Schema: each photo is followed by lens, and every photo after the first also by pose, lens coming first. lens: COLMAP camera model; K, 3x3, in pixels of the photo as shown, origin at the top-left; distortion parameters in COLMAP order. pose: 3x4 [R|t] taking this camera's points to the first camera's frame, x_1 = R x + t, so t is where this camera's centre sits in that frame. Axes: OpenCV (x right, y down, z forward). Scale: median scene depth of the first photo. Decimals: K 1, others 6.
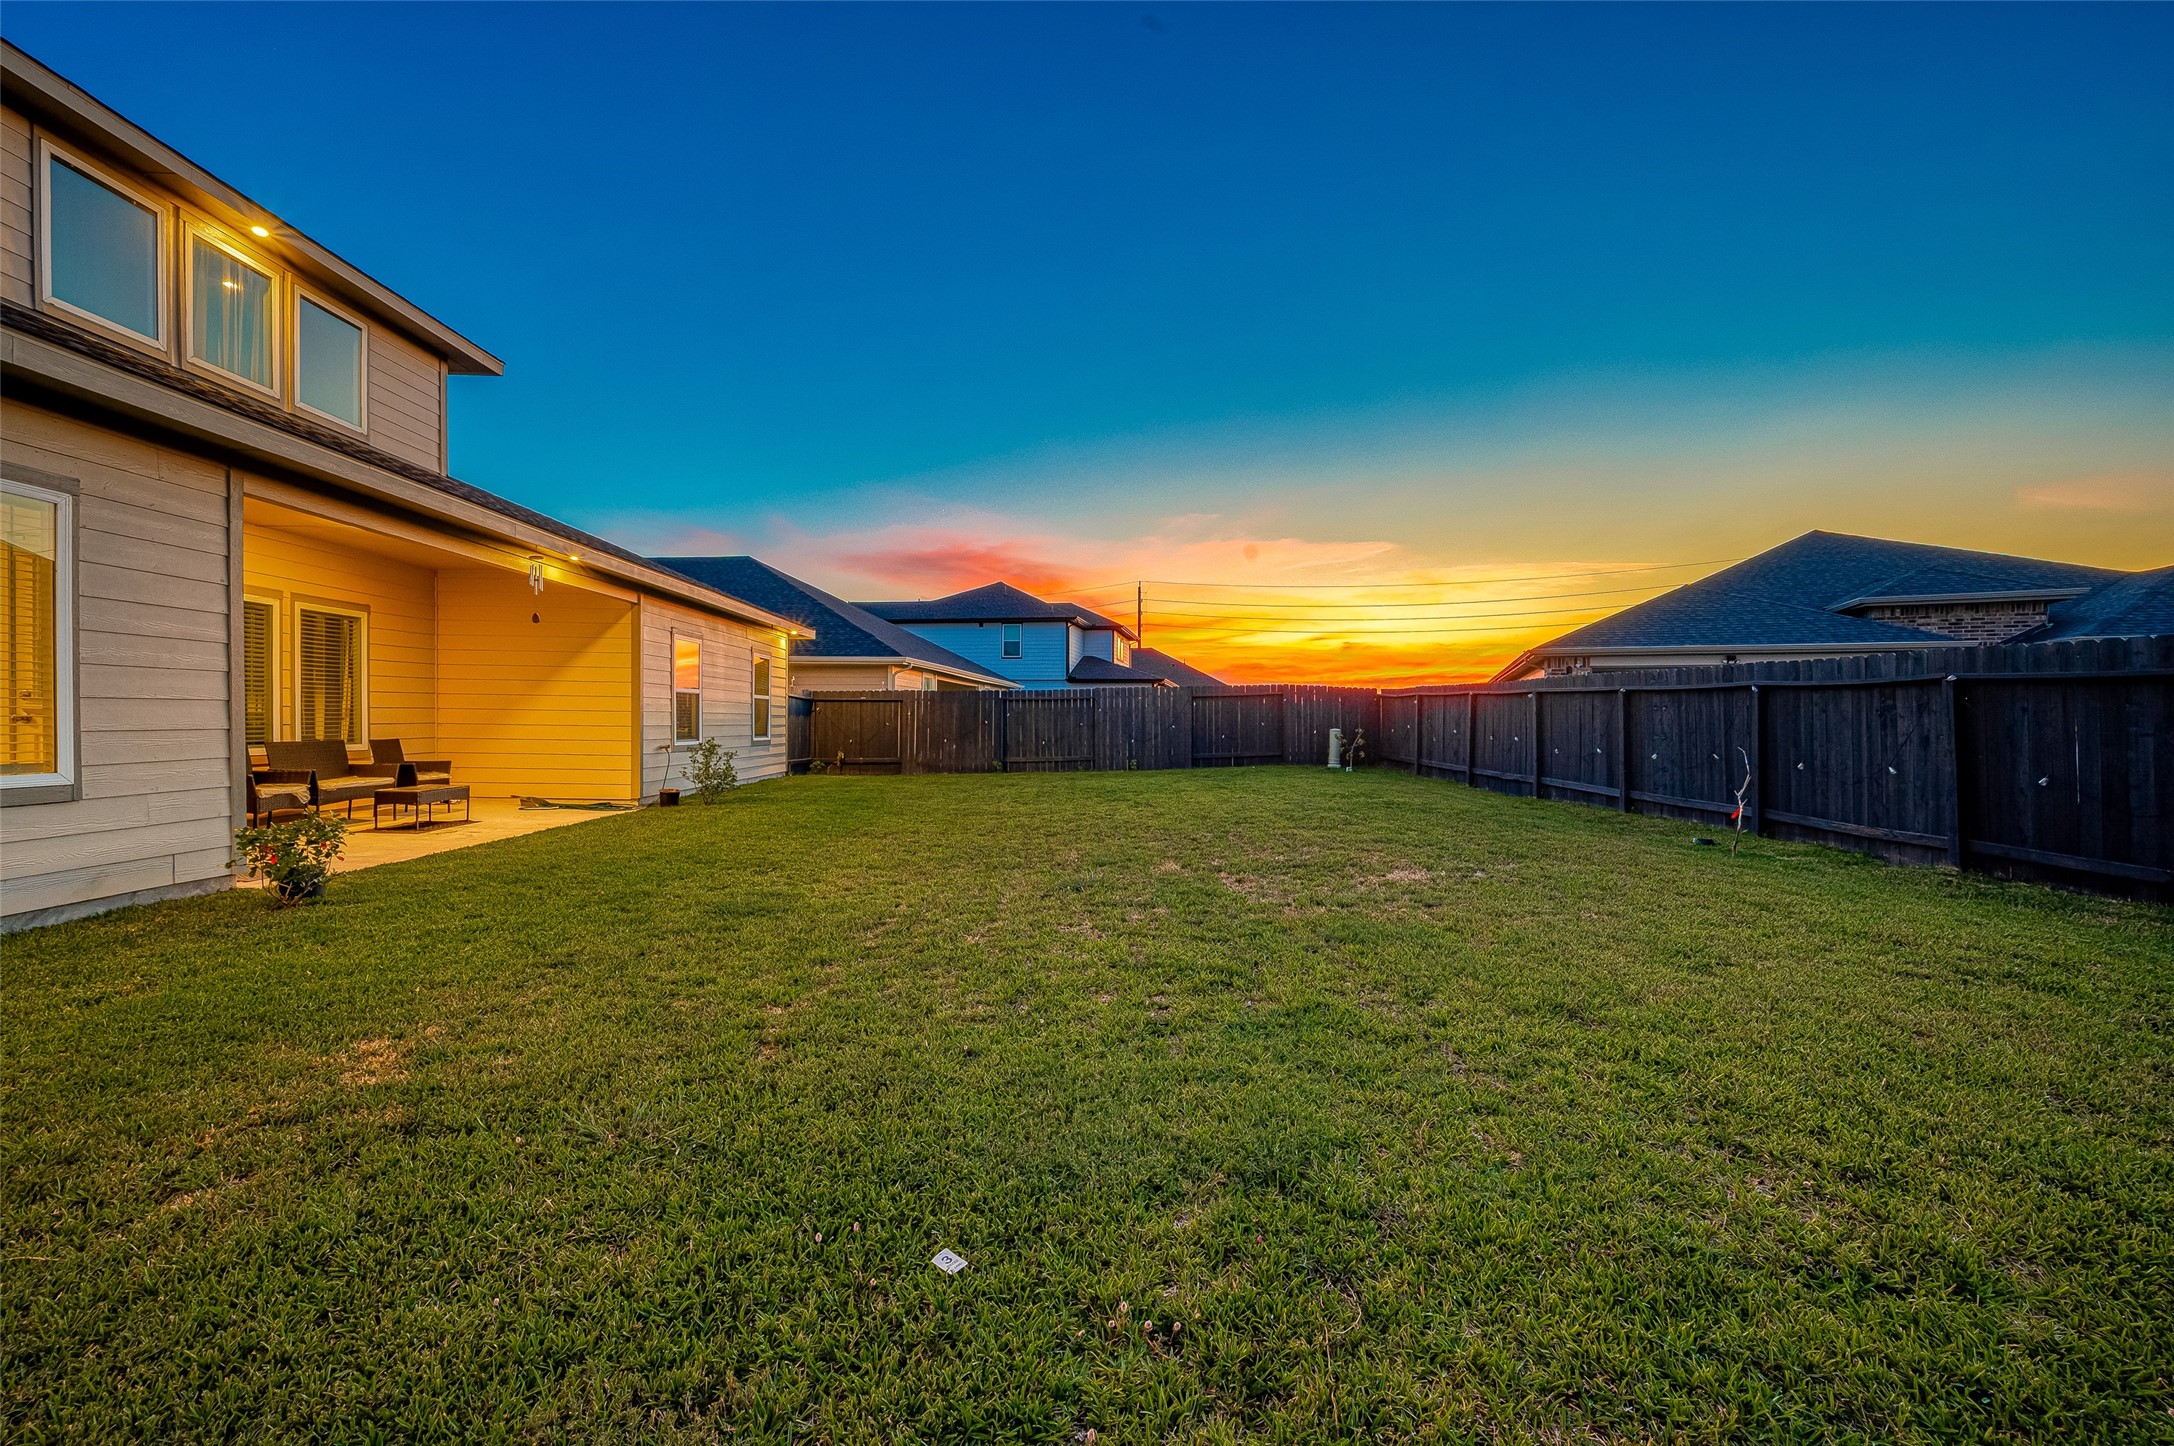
lens RADIAL K [[857.8, 0, 1085.8], [0, 857.8, 731.7], [0, 0, 1]] dist [-0.003344, 0.000220]
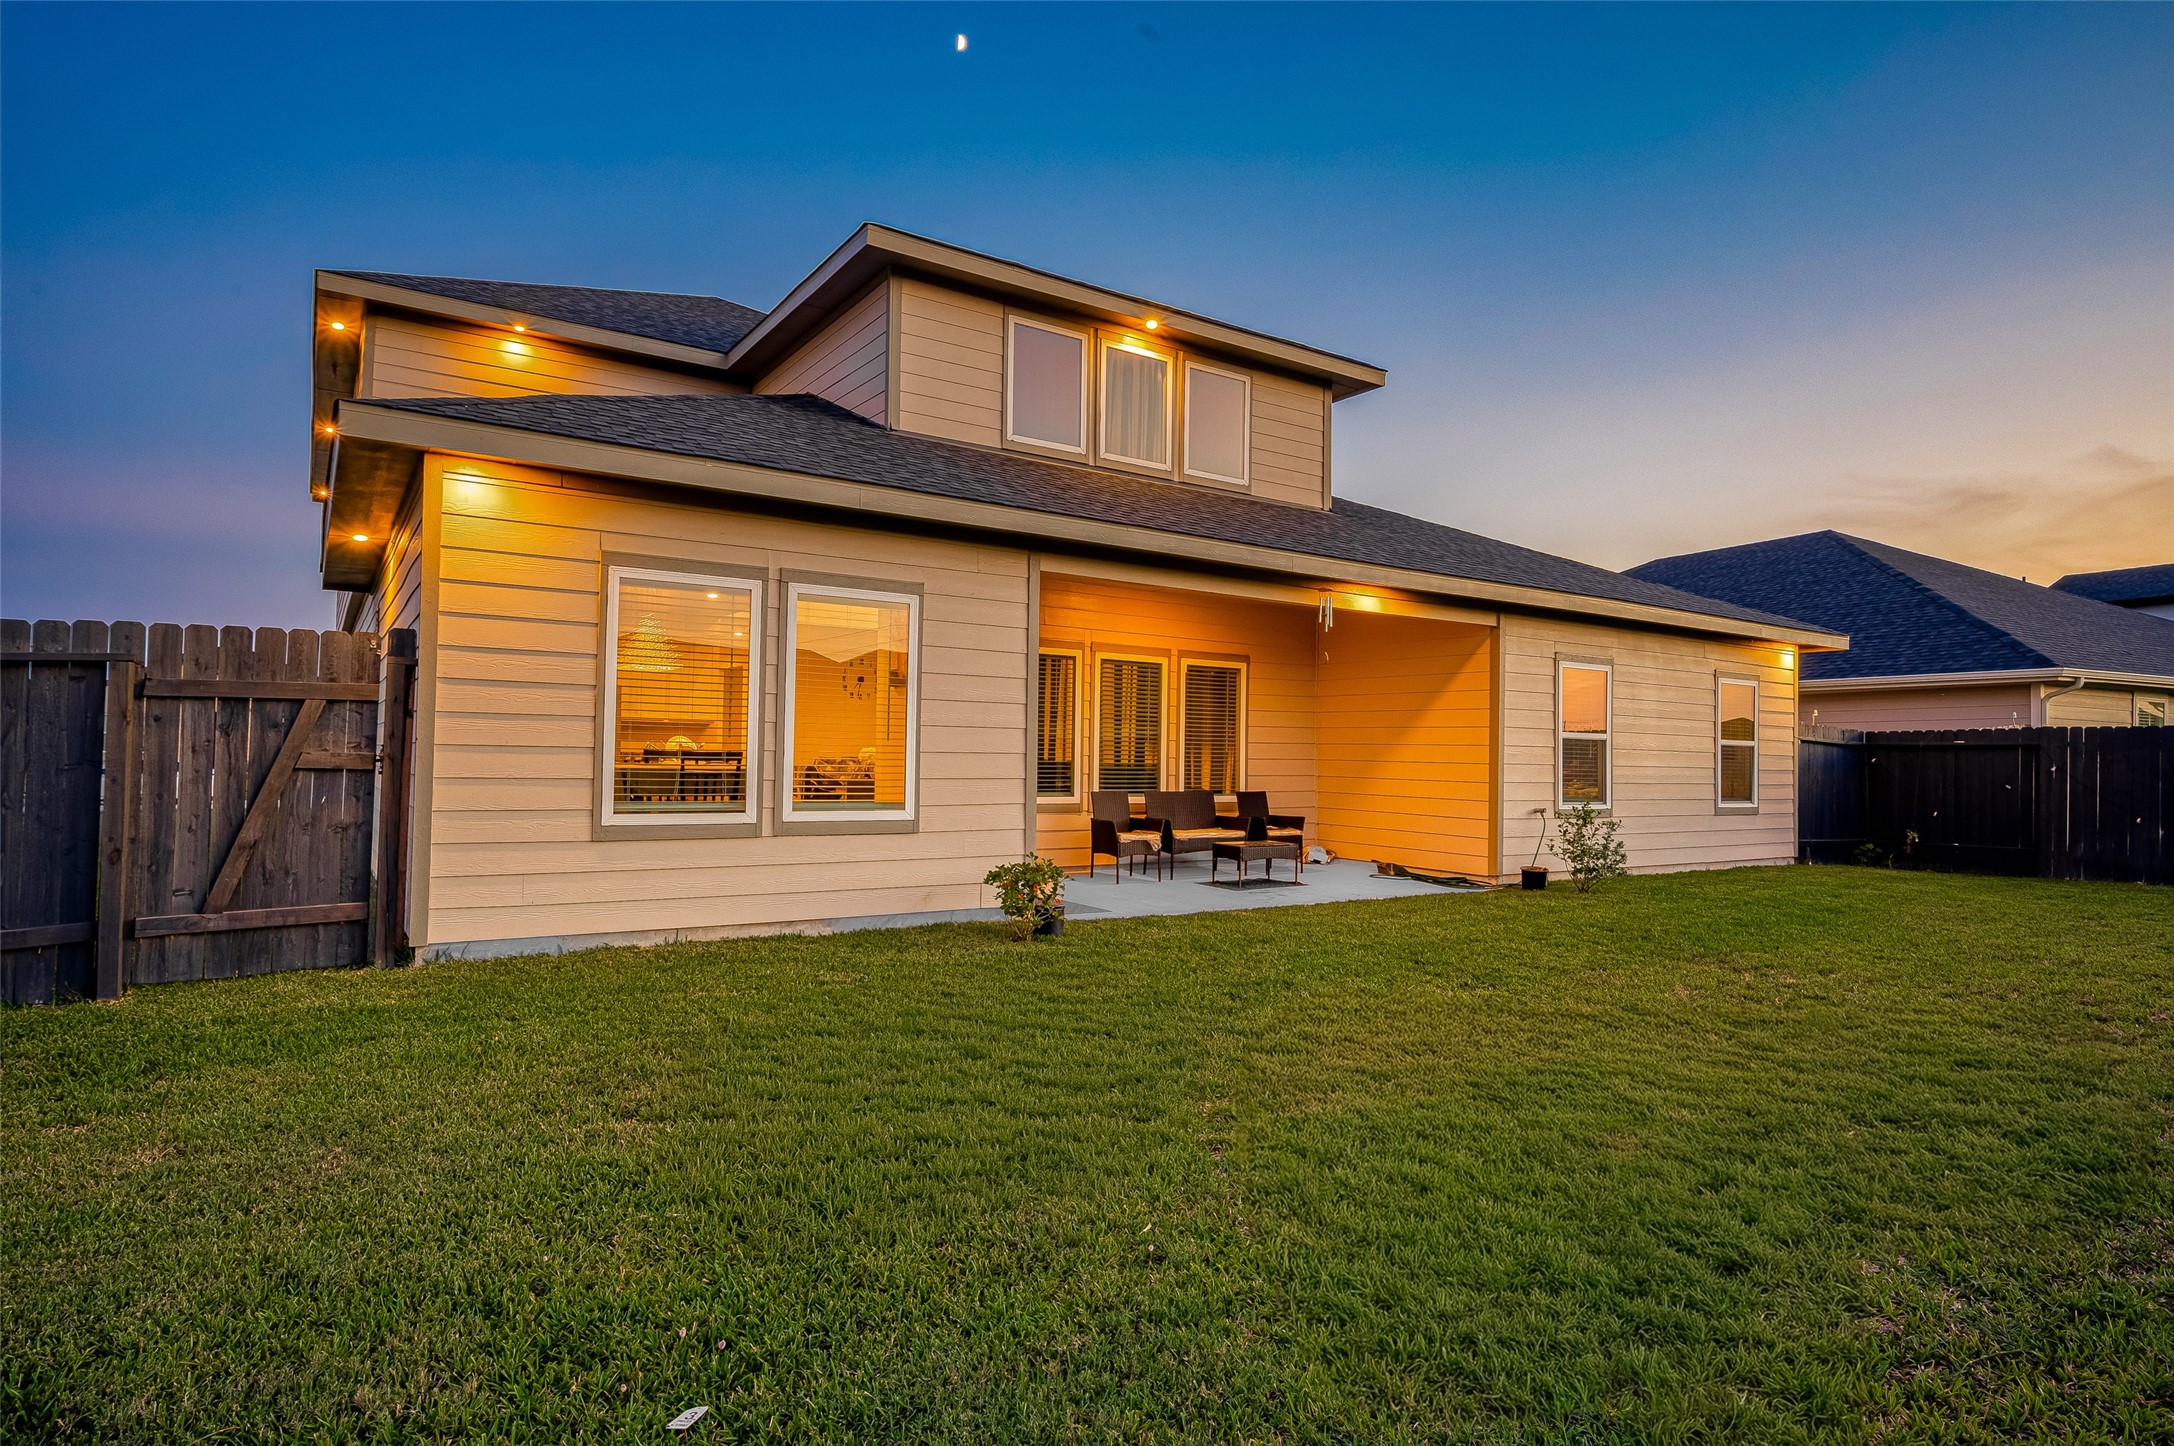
lens RADIAL K [[1167.1, 0, 1095.4], [0, 1167.1, 726.9], [0, 0, 1]] dist [-0.004118, 0.001136]
pose [[0.528350, -0.023033, -0.848714, 0.216956], [-0.023041, 0.998875, -0.041452, -0.005551], [0.848714, 0.041456, 0.527225, 0.145996]]
